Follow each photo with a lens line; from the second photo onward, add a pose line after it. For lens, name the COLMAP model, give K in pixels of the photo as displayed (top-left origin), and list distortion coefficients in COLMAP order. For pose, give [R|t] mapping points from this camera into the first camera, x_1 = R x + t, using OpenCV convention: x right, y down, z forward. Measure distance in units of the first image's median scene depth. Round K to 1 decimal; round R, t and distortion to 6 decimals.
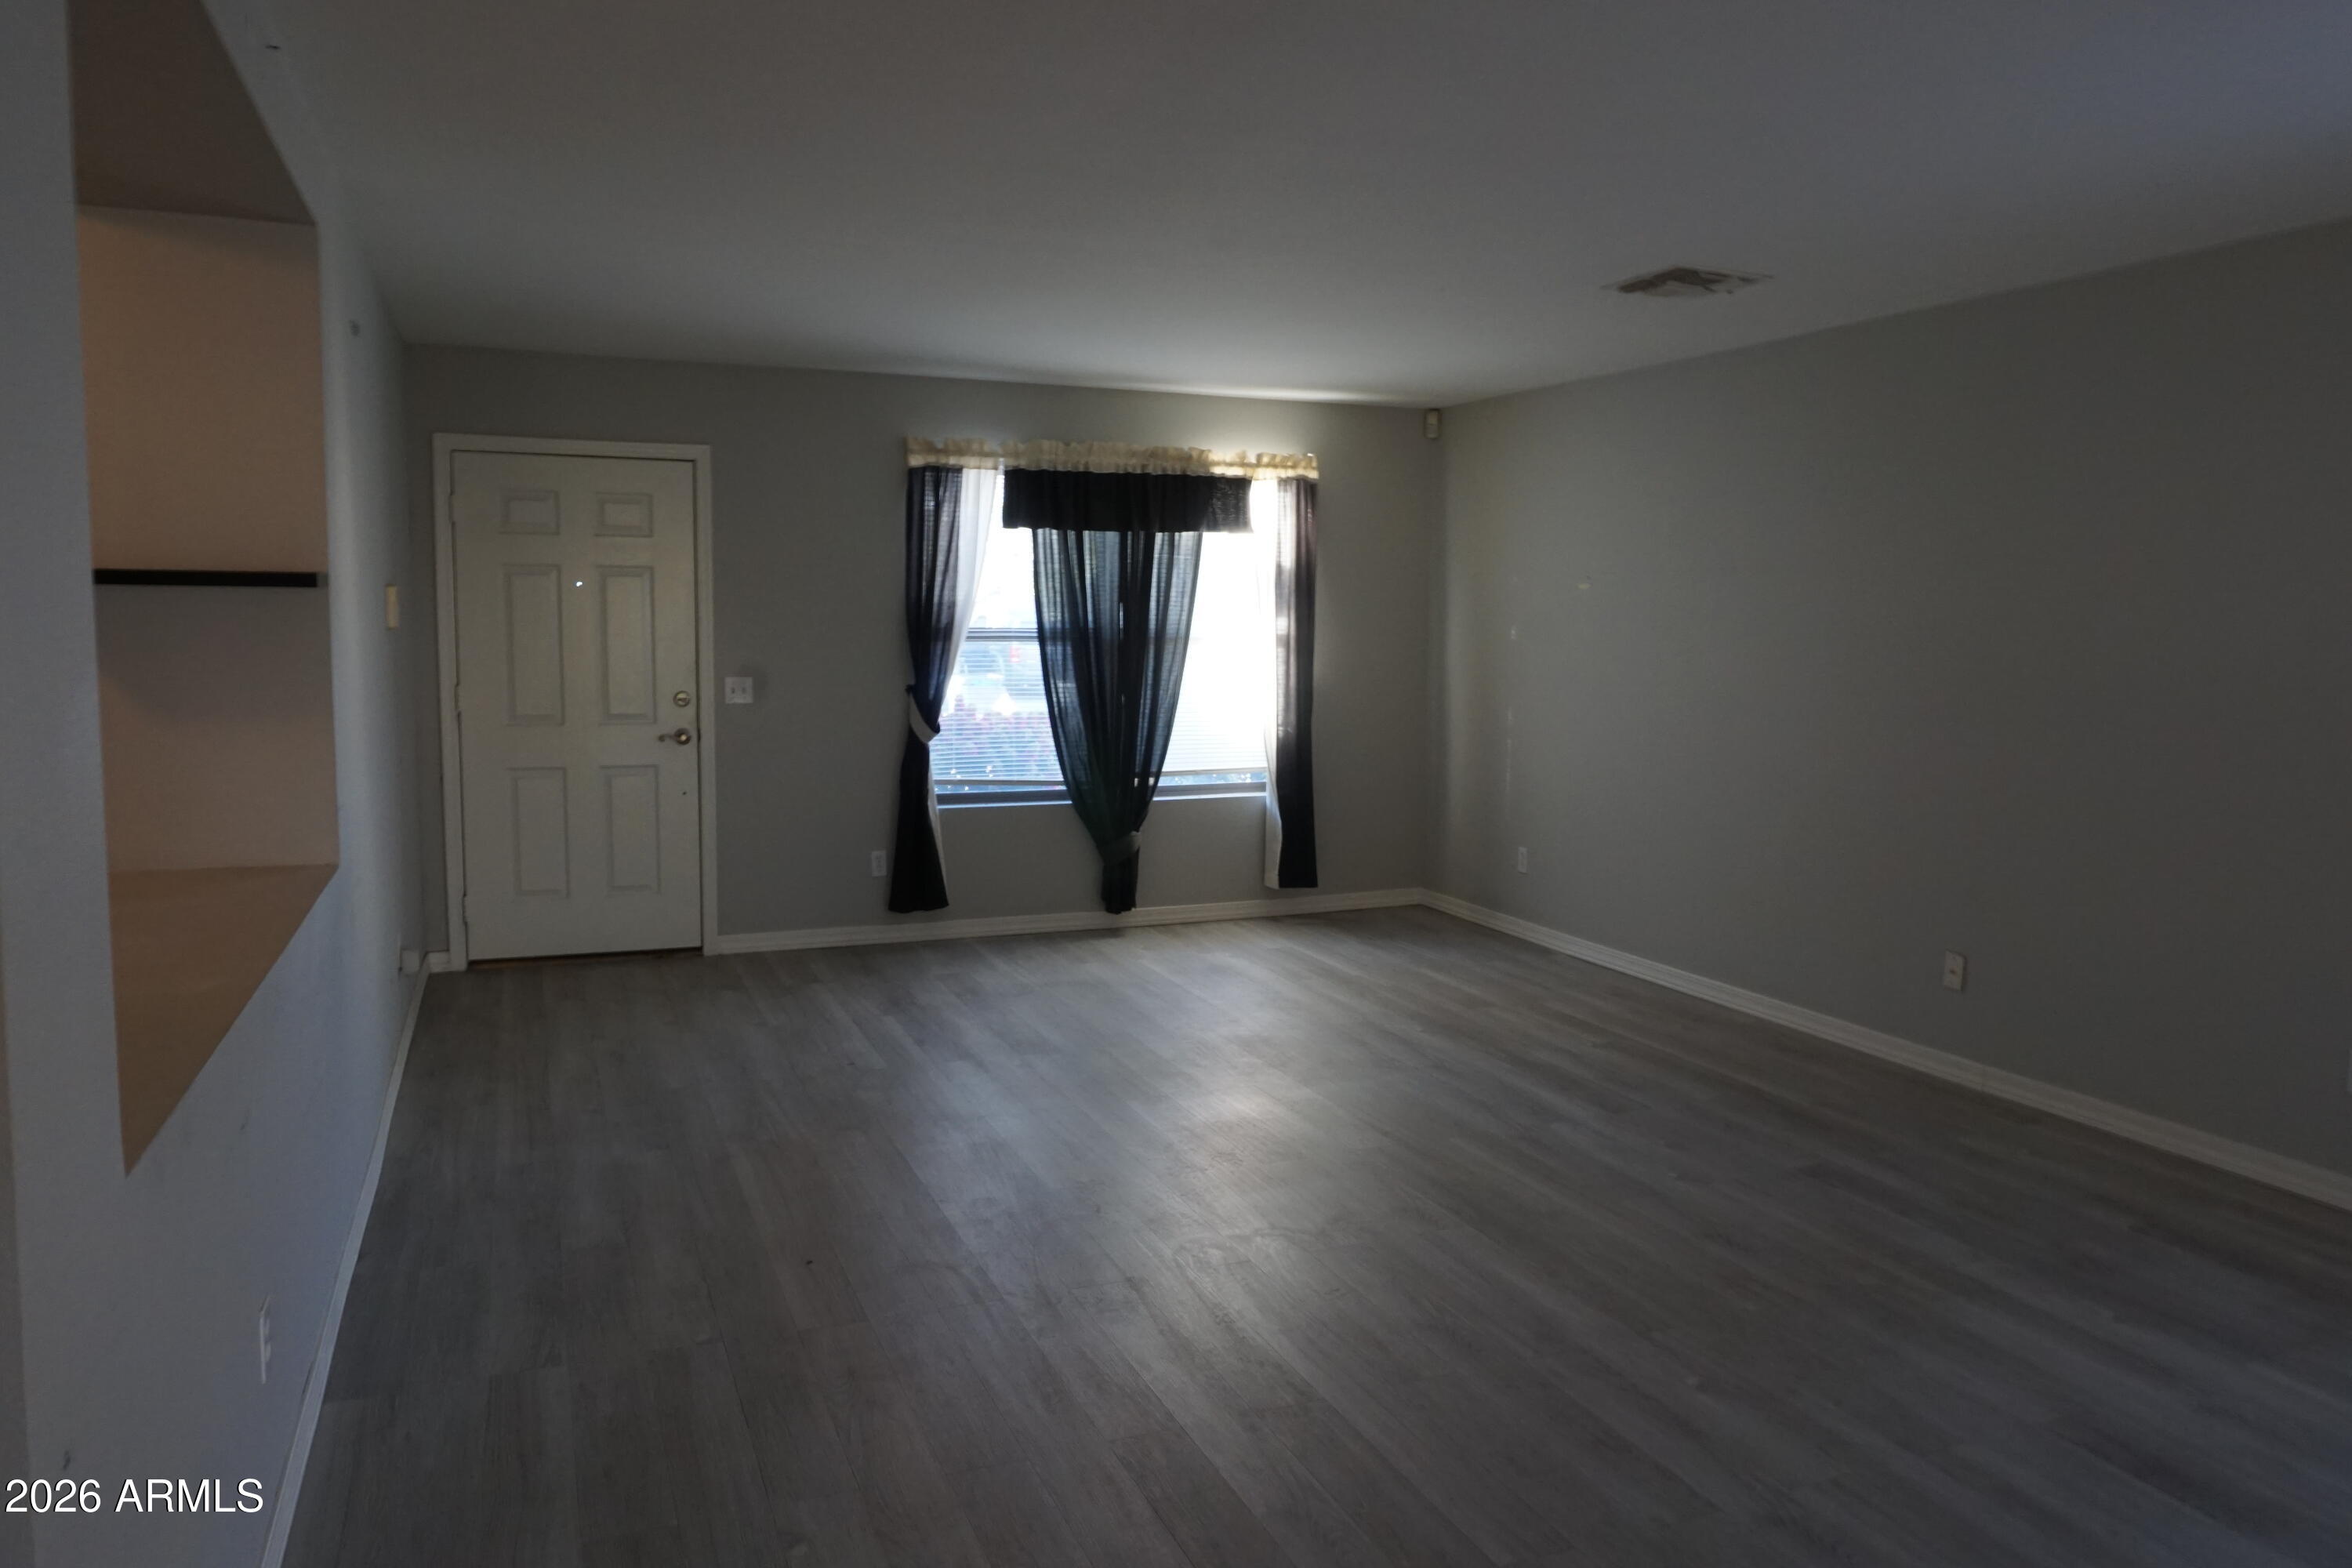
lens RADIAL K [[1614.8, 0, 1176.0], [0, 1614.8, 784.0], [0, 0, 1]] dist [-0.001201, -0.001382]
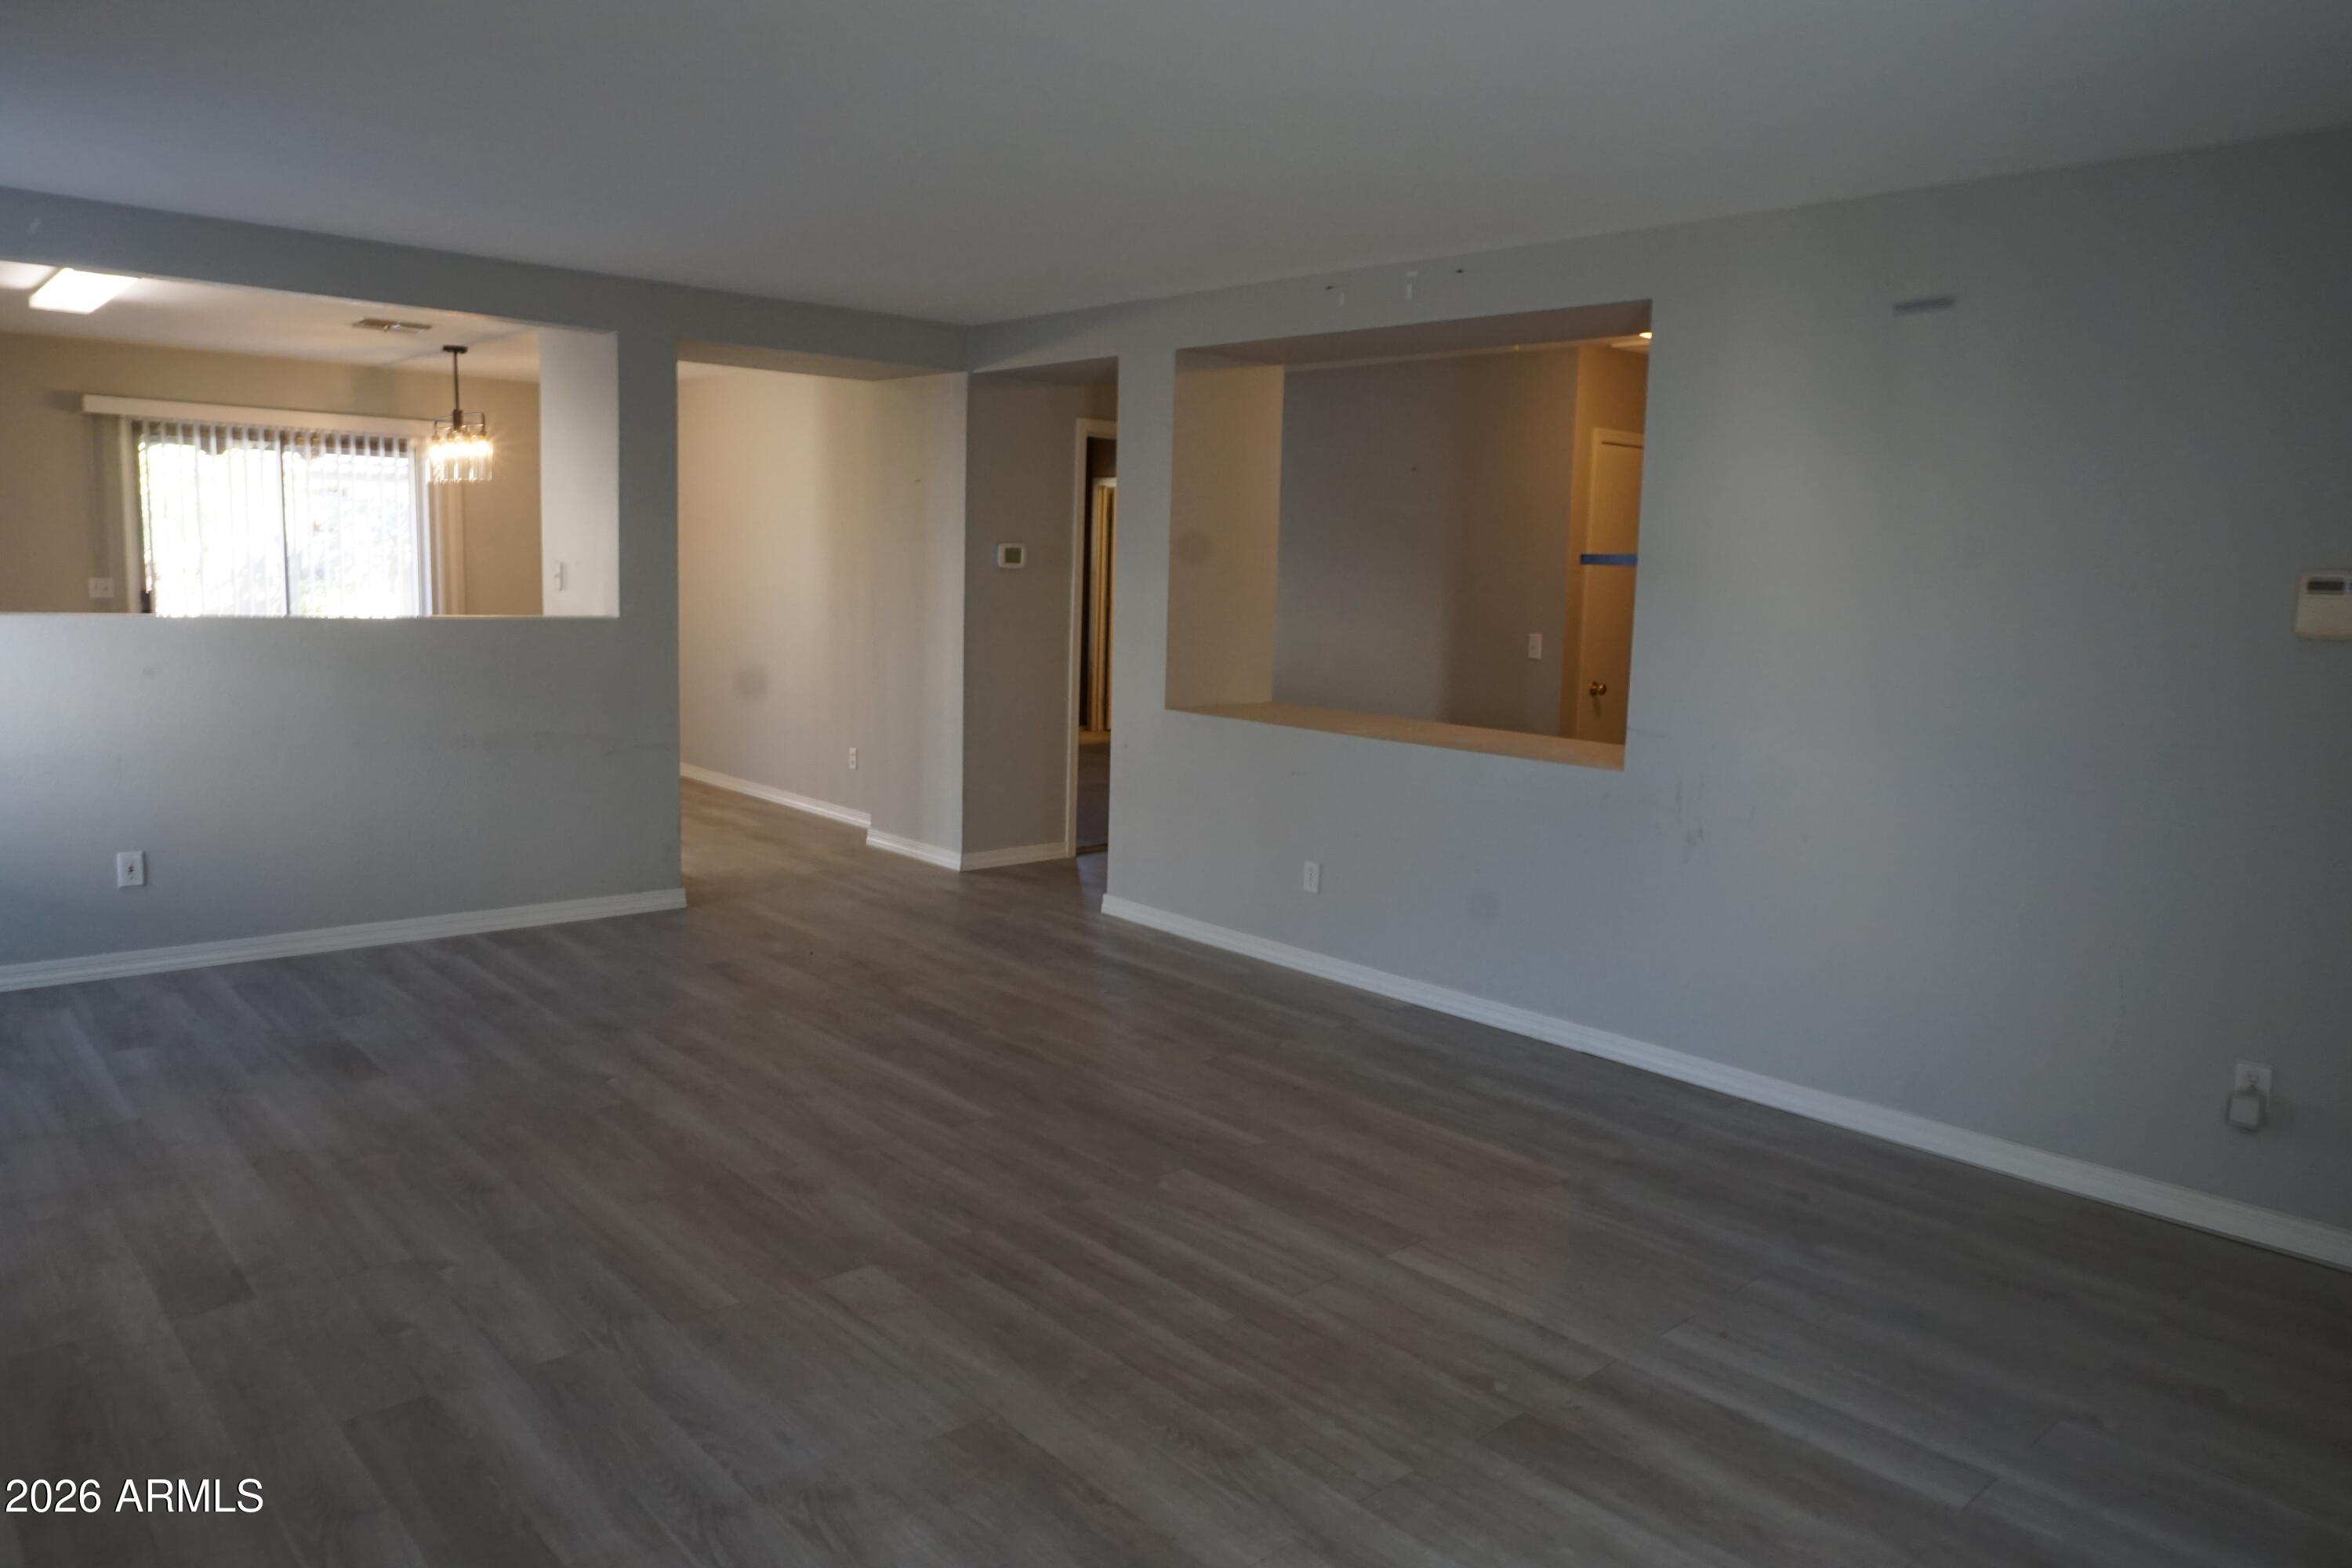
lens RADIAL K [[1614.8, 0, 1176.0], [0, 1614.8, 784.0], [0, 0, 1]] dist [-0.001201, -0.001382]
pose [[-0.942603, 0.004330, -0.333888, 0.276988], [-0.076974, 0.970168, 0.229890, -0.214283], [0.324923, 0.242396, -0.914149, 2.052267]]
